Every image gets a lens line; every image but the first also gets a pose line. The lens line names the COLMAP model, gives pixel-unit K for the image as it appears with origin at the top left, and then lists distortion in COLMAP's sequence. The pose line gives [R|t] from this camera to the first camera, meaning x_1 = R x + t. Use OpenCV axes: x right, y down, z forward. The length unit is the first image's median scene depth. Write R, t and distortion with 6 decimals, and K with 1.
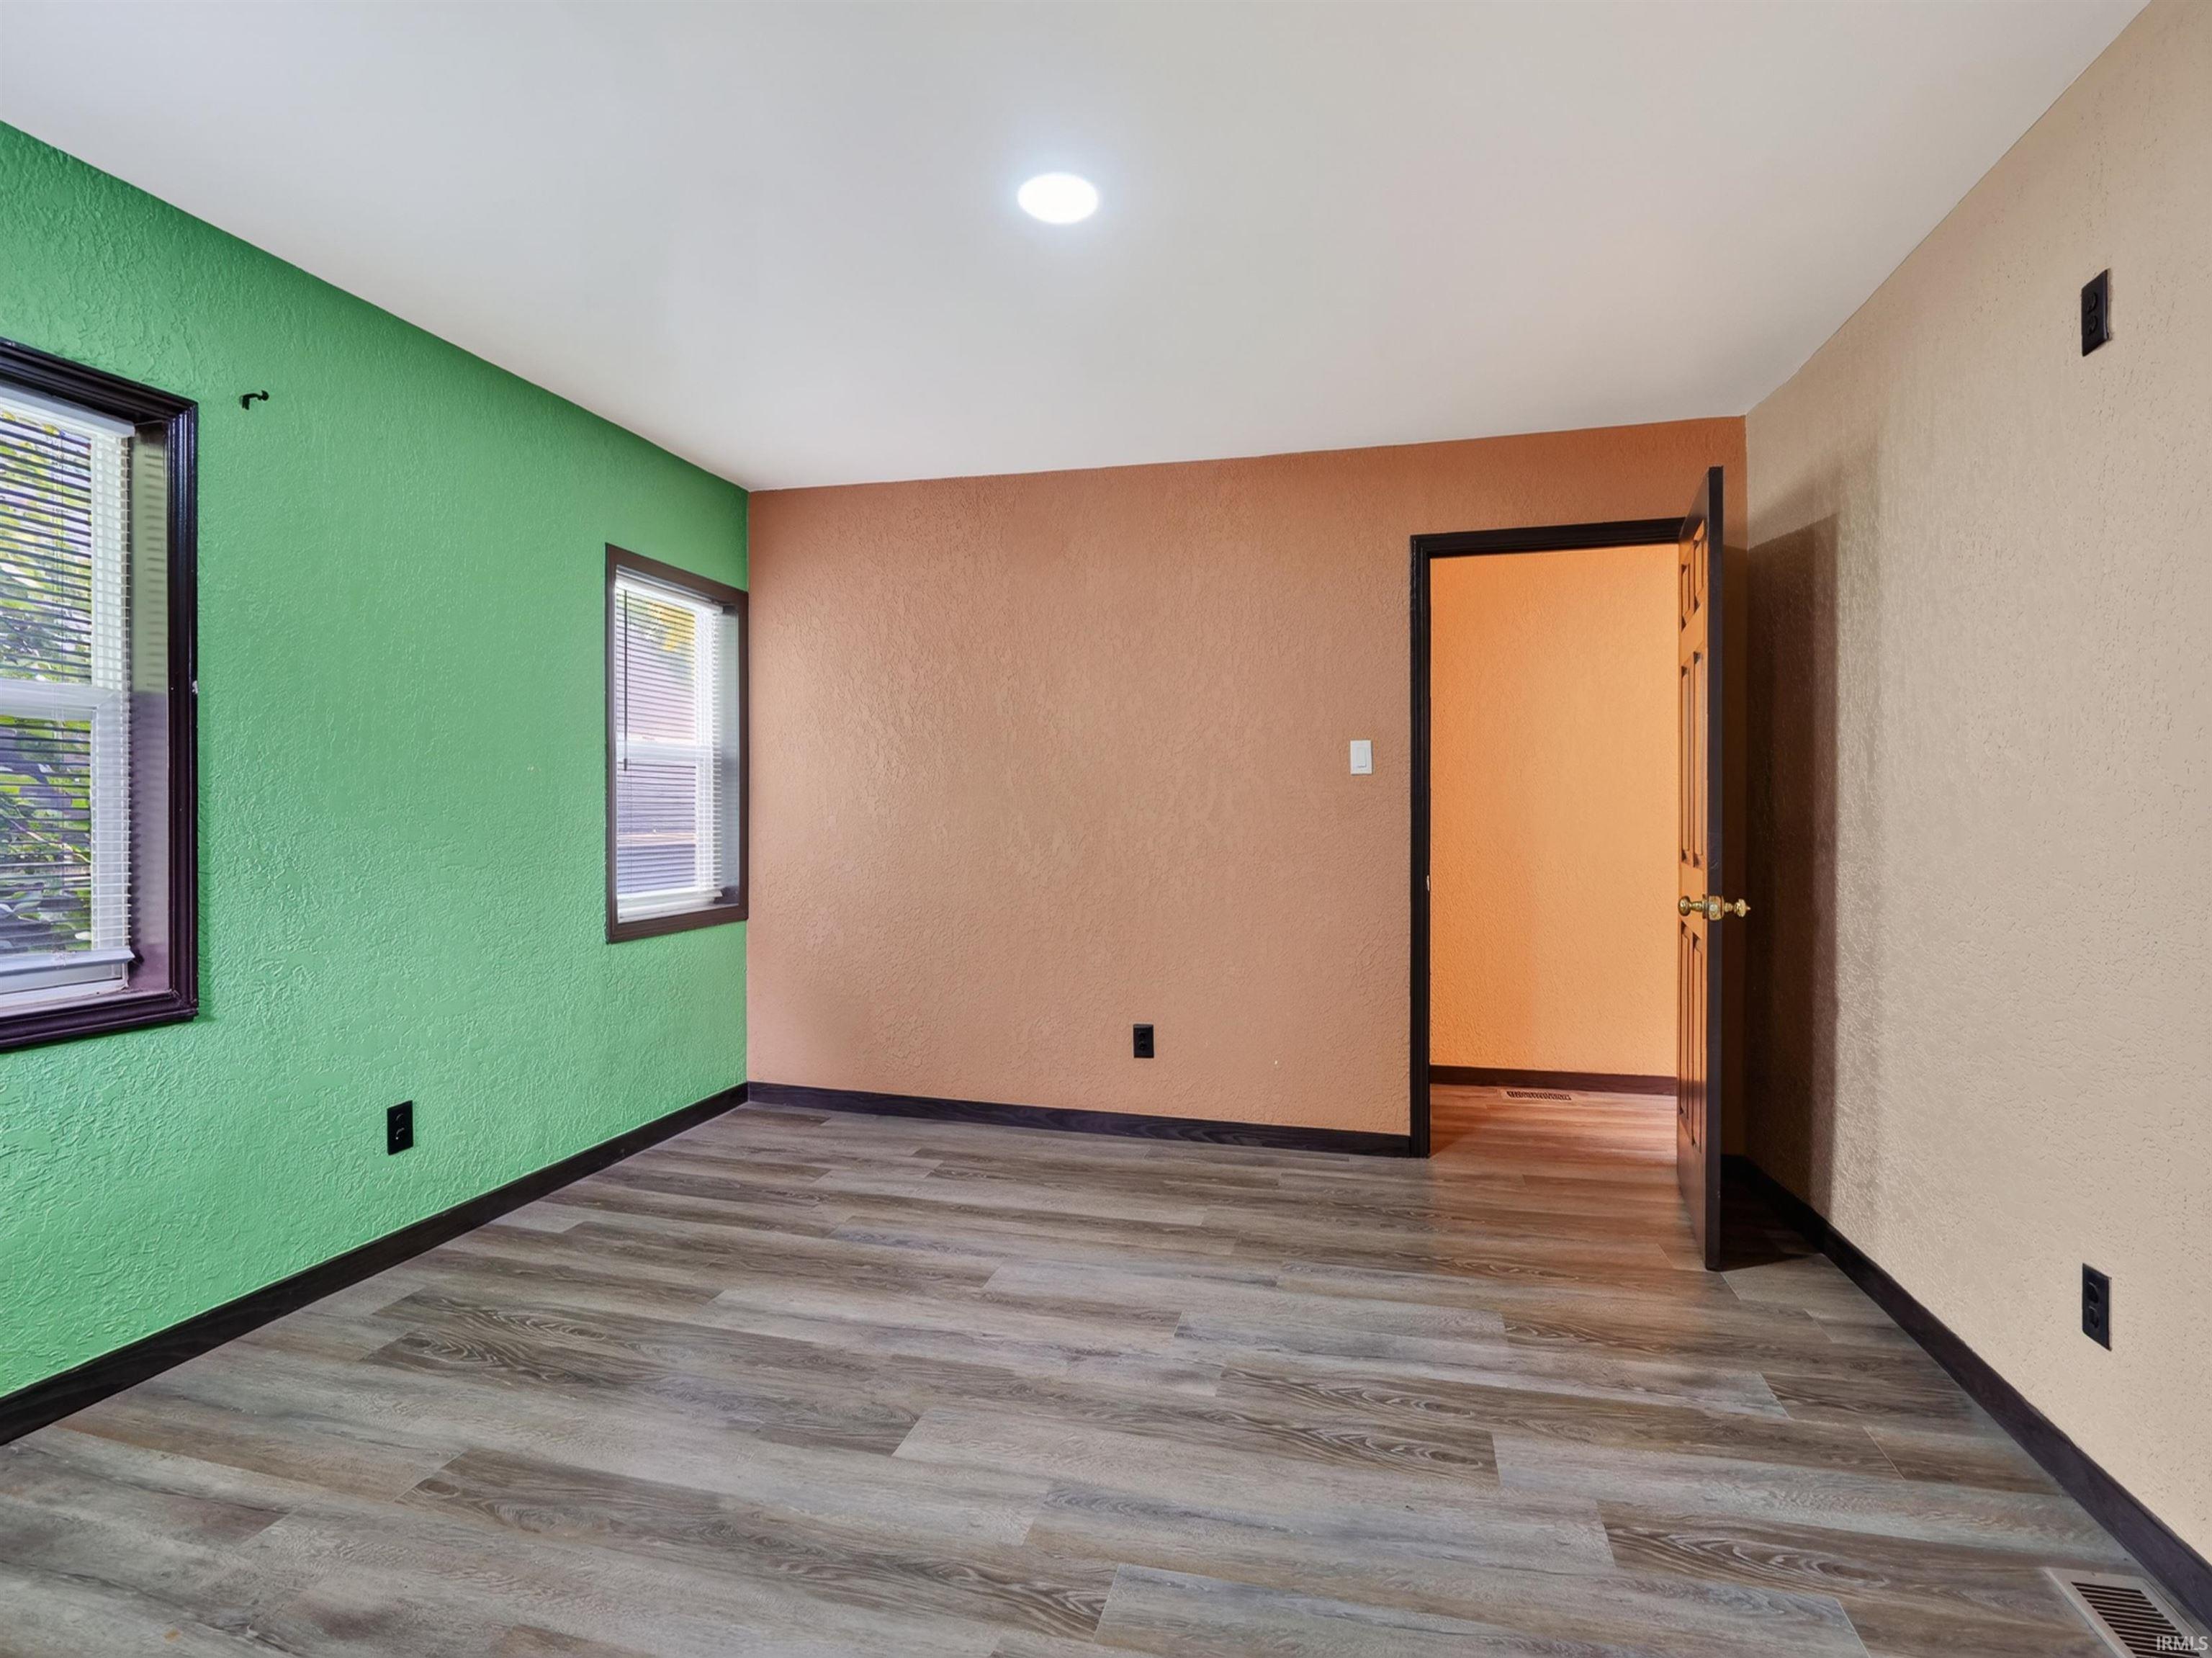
lens RADIAL K [[1118.5, 0, 1084.0], [0, 1118.5, 816.9], [0, 0, 1]] dist [-0.006711, -0.004182]
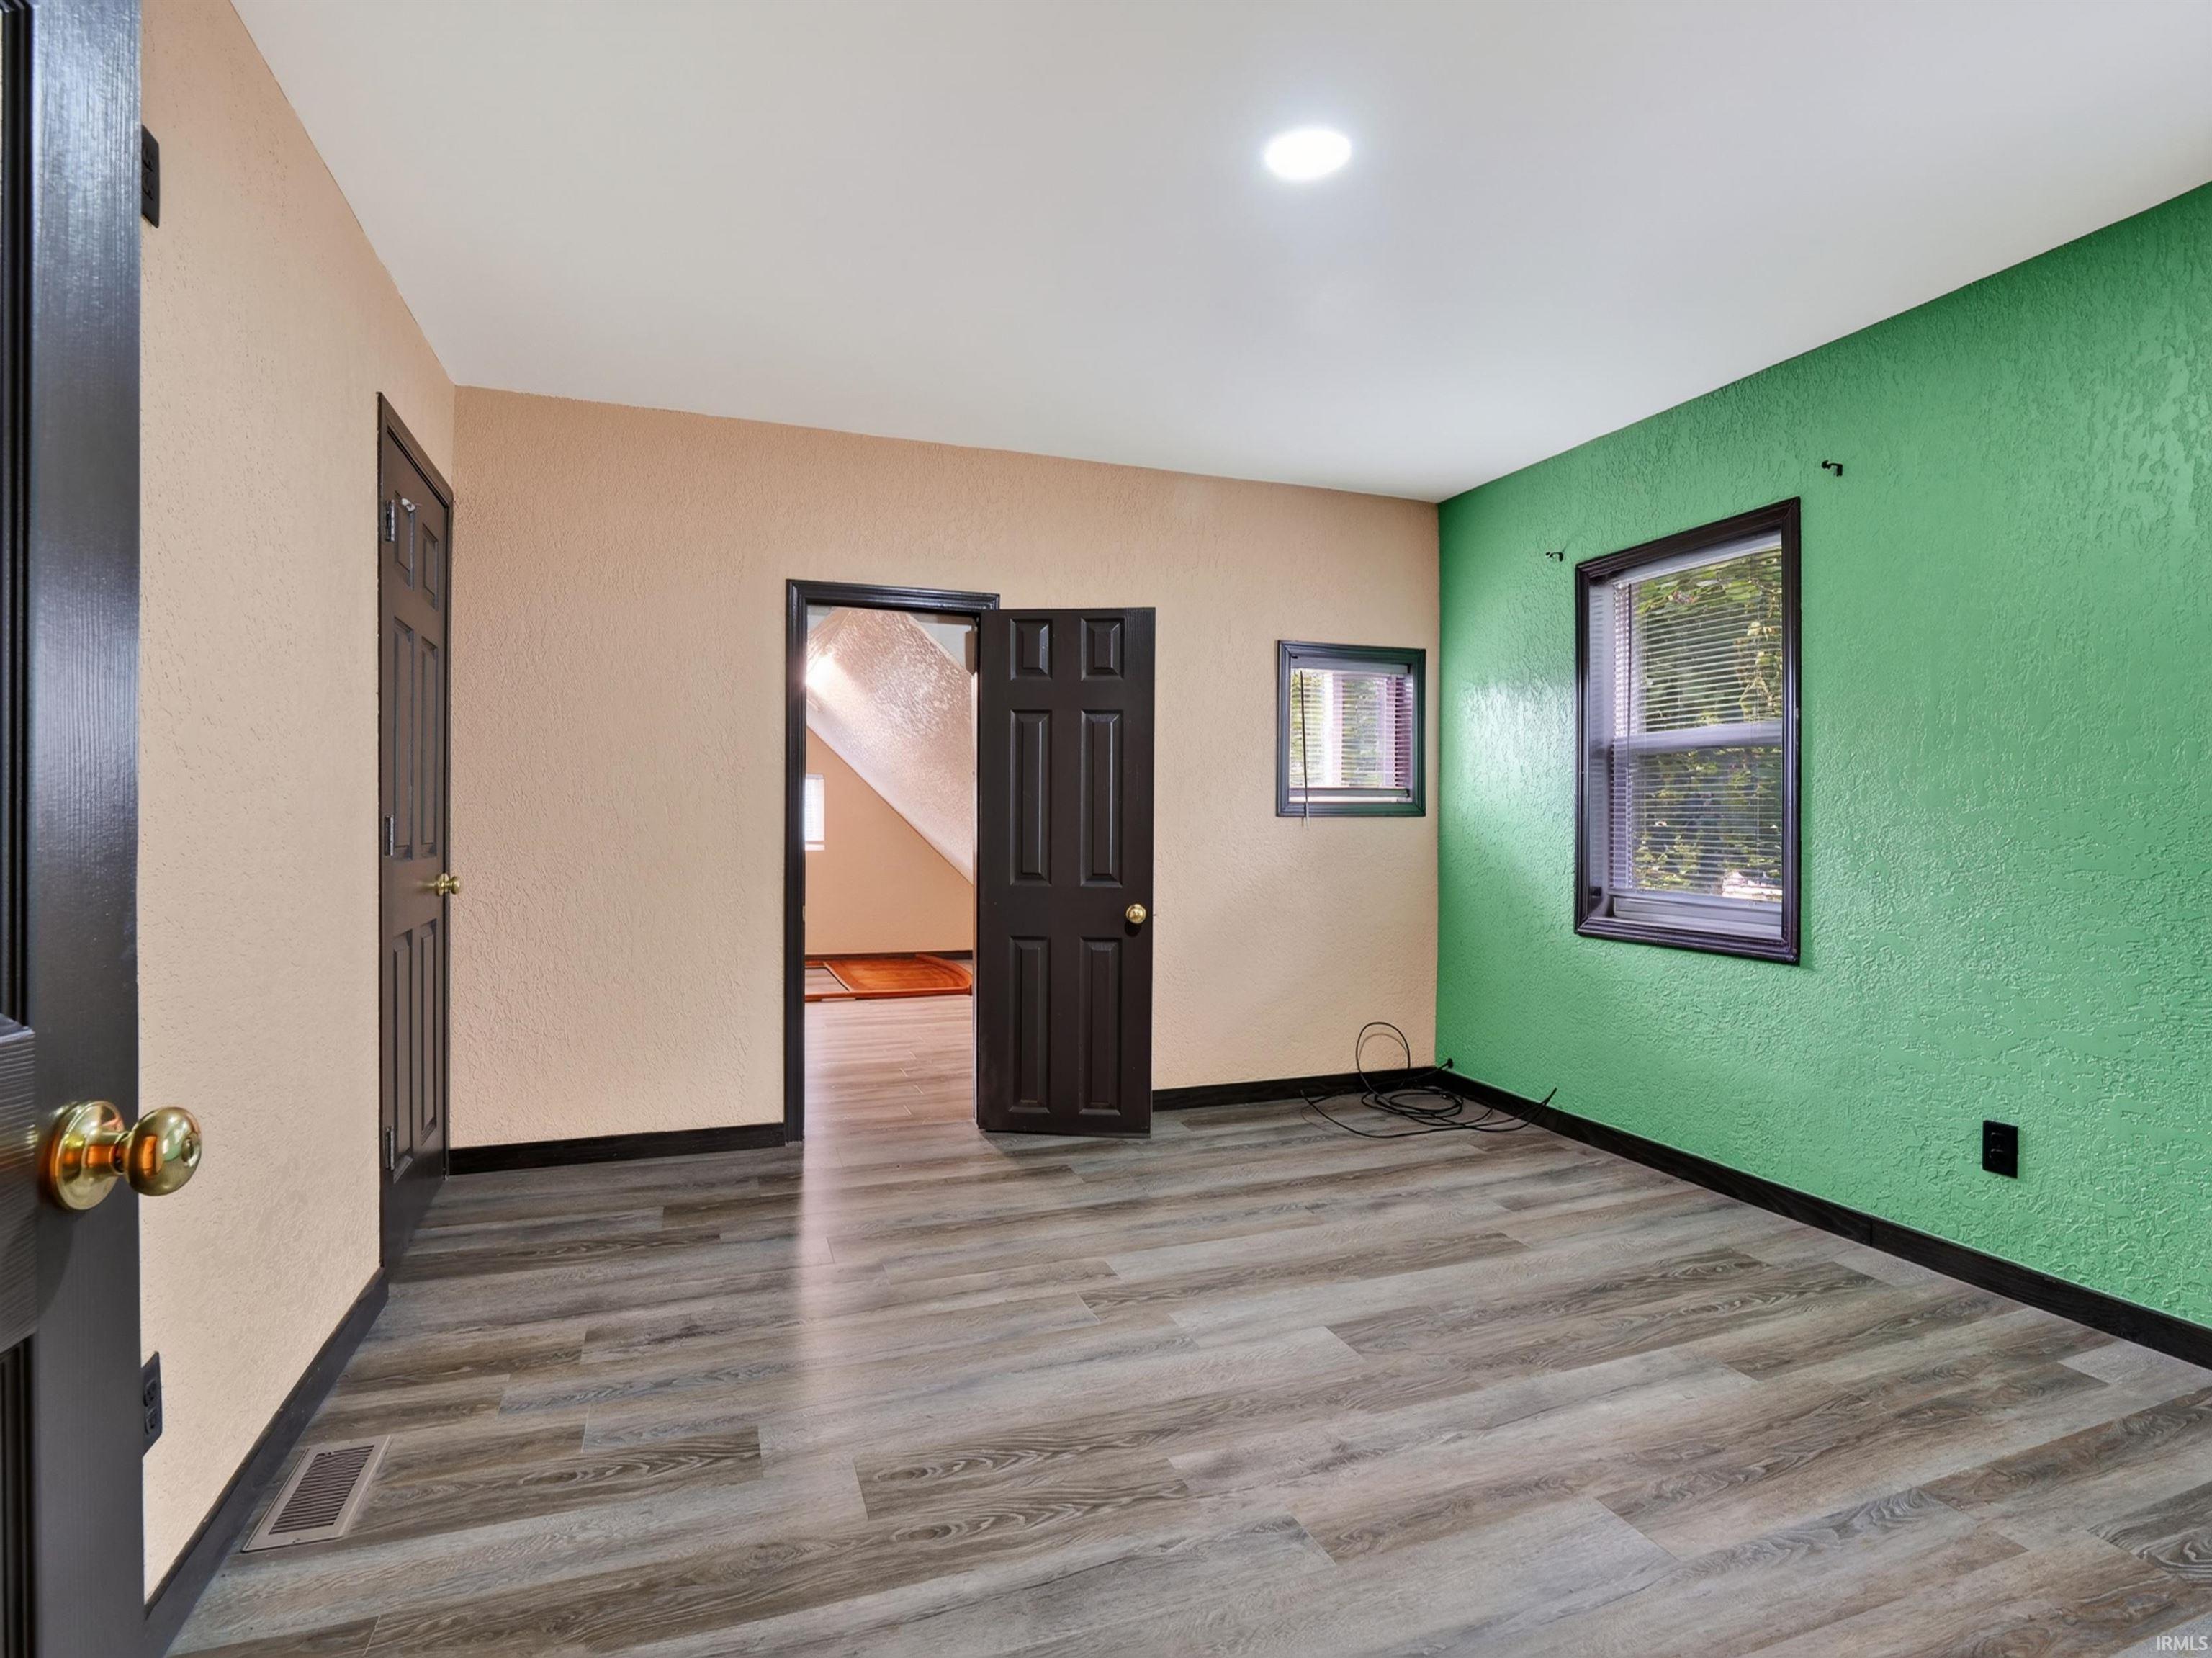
lens RADIAL K [[1118.5, 0, 1097.3], [0, 1118.5, 827.7], [0, 0, 1]] dist [-0.006711, -0.004182]
pose [[-0.821404, 0.001662, -0.570344, 0.534029], [-0.007324, 0.999883, 0.013462, 0.006319], [0.570299, 0.015235, -0.821296, 1.352208]]
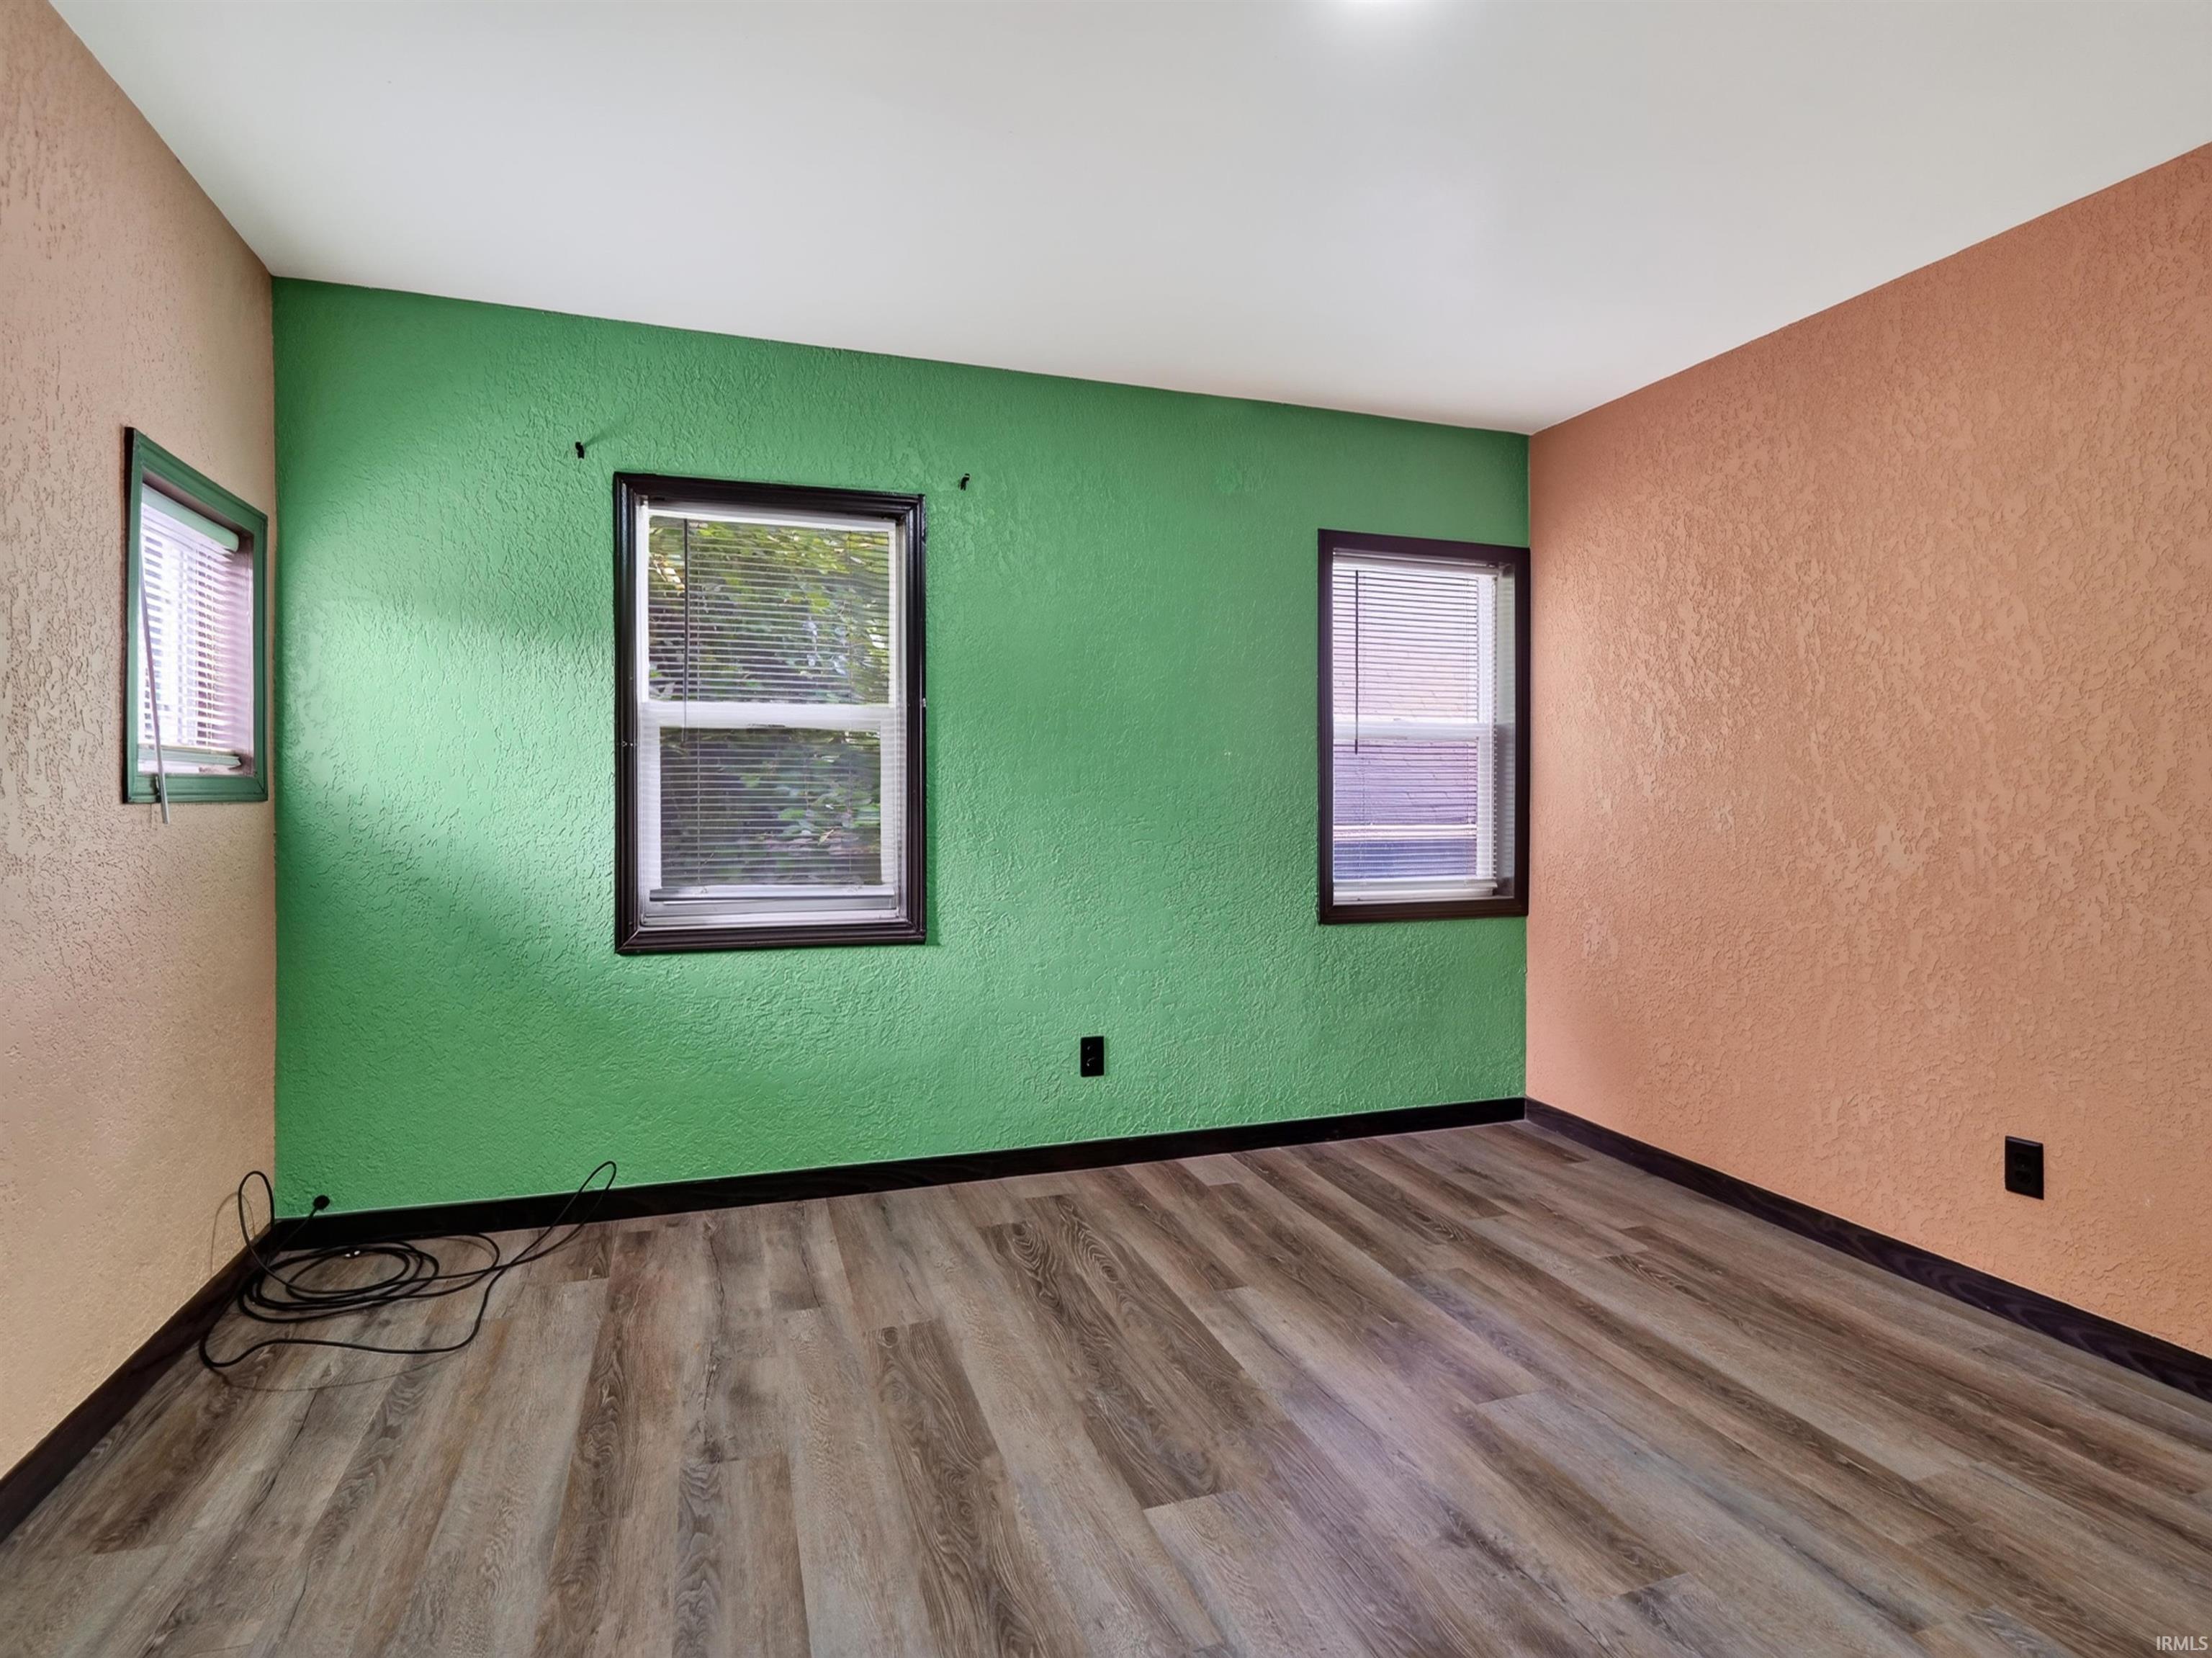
lens RADIAL K [[1118.5, 0, 1099.6], [0, 1118.5, 813.1], [0, 0, 1]] dist [-0.006711, -0.004182]
pose [[0.553288, 0.010039, -0.832929, 0.396464], [-0.005709, 0.999950, 0.008259, 0.007012], [0.832970, 0.000186, 0.553318, 0.347912]]
